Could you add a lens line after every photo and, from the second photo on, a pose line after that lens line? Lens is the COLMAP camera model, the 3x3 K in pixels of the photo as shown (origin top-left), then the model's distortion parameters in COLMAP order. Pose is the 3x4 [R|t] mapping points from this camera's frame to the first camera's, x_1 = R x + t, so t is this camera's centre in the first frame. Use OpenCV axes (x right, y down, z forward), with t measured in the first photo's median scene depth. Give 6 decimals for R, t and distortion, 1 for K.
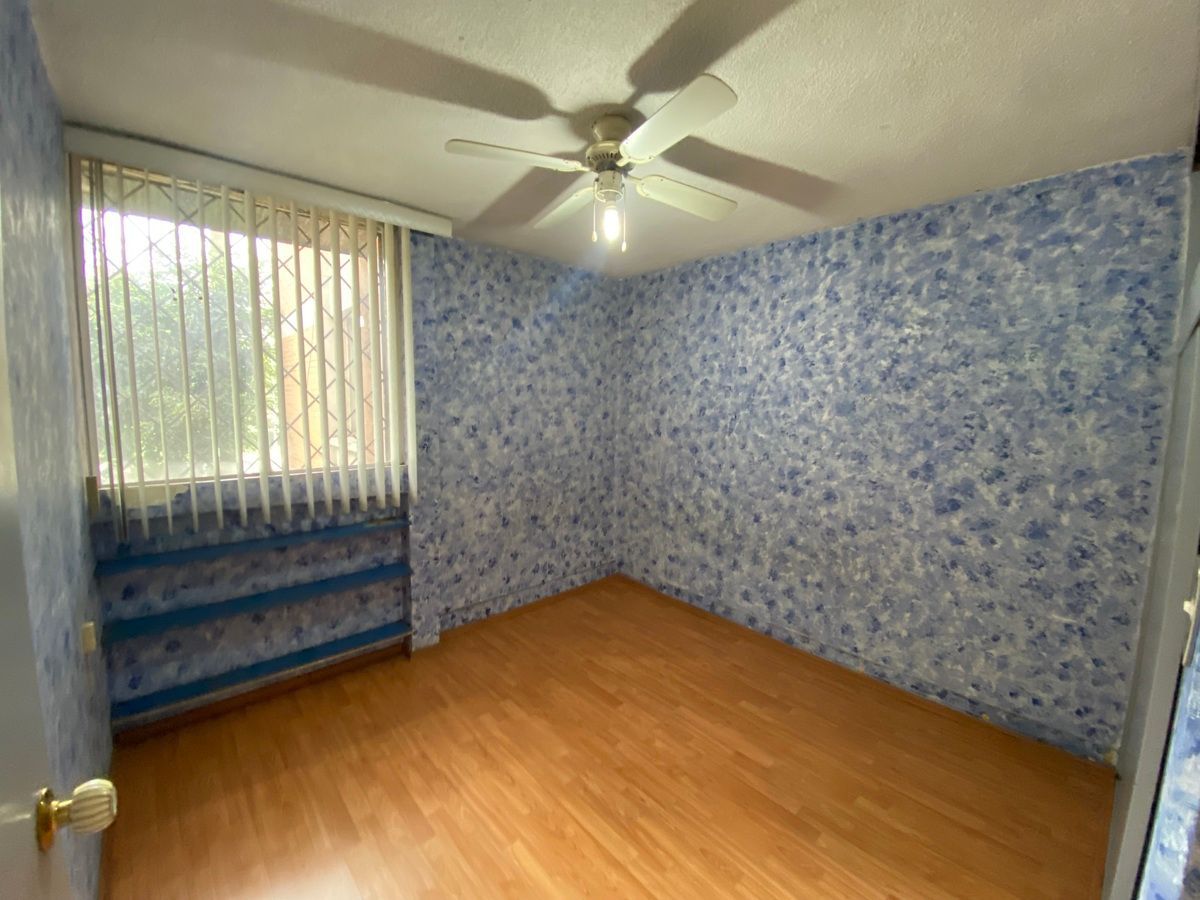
lens RADIAL K [[482.0, 0, 596.0], [0, 482.0, 453.3], [0, 0, 1]] dist [0.030754, -0.021485]
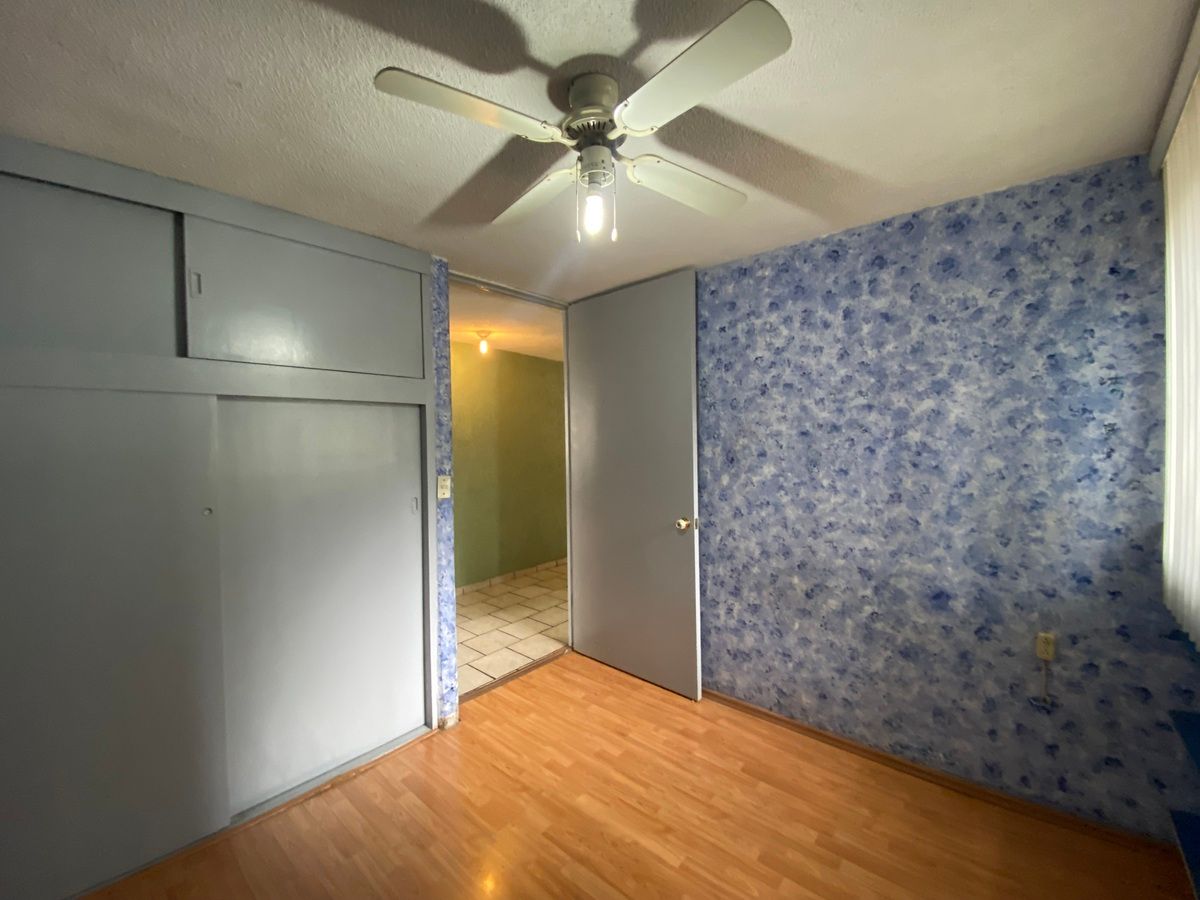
lens RADIAL K [[483.4, 0, 600.0], [0, 483.4, 450.0], [0, 0, 1]] dist [0.000674, -0.021401]
pose [[-0.994683, 0.003159, -0.102939, 0.058286], [-0.009694, 0.992219, 0.124124, -0.113412], [0.102530, 0.124462, -0.986913, 1.084691]]
